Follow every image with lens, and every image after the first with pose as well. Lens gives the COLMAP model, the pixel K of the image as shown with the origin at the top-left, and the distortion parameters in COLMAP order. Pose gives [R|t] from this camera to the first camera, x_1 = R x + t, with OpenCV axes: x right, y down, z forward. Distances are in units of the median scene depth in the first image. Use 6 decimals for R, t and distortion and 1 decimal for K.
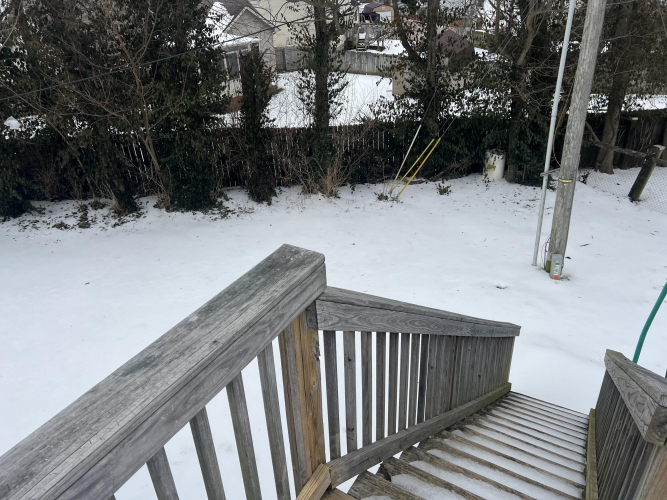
lens RADIAL K [[498.8, 0, 330.4], [0, 498.8, 246.2], [0, 0, 1]] dist [0.061498, -0.070432]
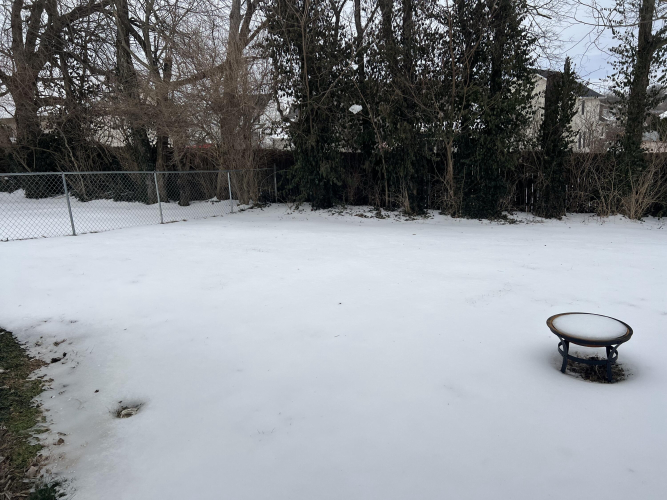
lens RADIAL K [[498.8, 0, 333.8], [0, 498.8, 254.6], [0, 0, 1]] dist [0.061498, -0.070432]
pose [[0.919492, 0.094836, -0.381497, -0.162576], [-0.179932, 0.964371, -0.193944, 0.270386], [0.349512, 0.246973, 0.903795, 0.002045]]
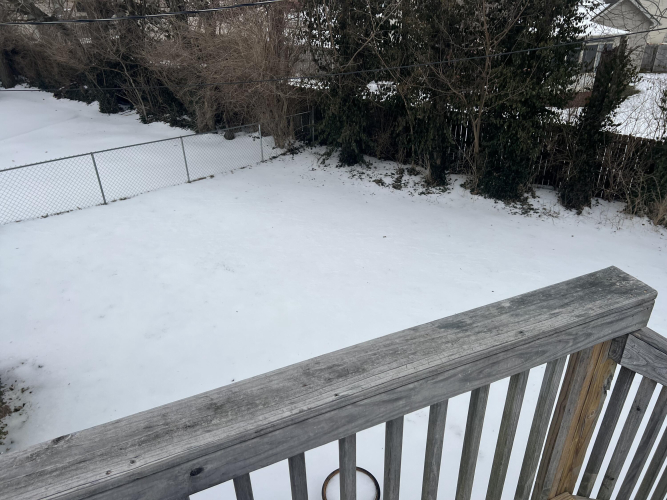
lens RADIAL K [[498.8, 0, 336.2], [0, 498.8, 246.2], [0, 0, 1]] dist [0.061498, -0.070432]
pose [[0.810092, 0.311568, -0.496665, -0.006977], [-0.296532, 0.948509, 0.111355, 0.001171], [0.505786, 0.057069, 0.860769, -0.014058]]
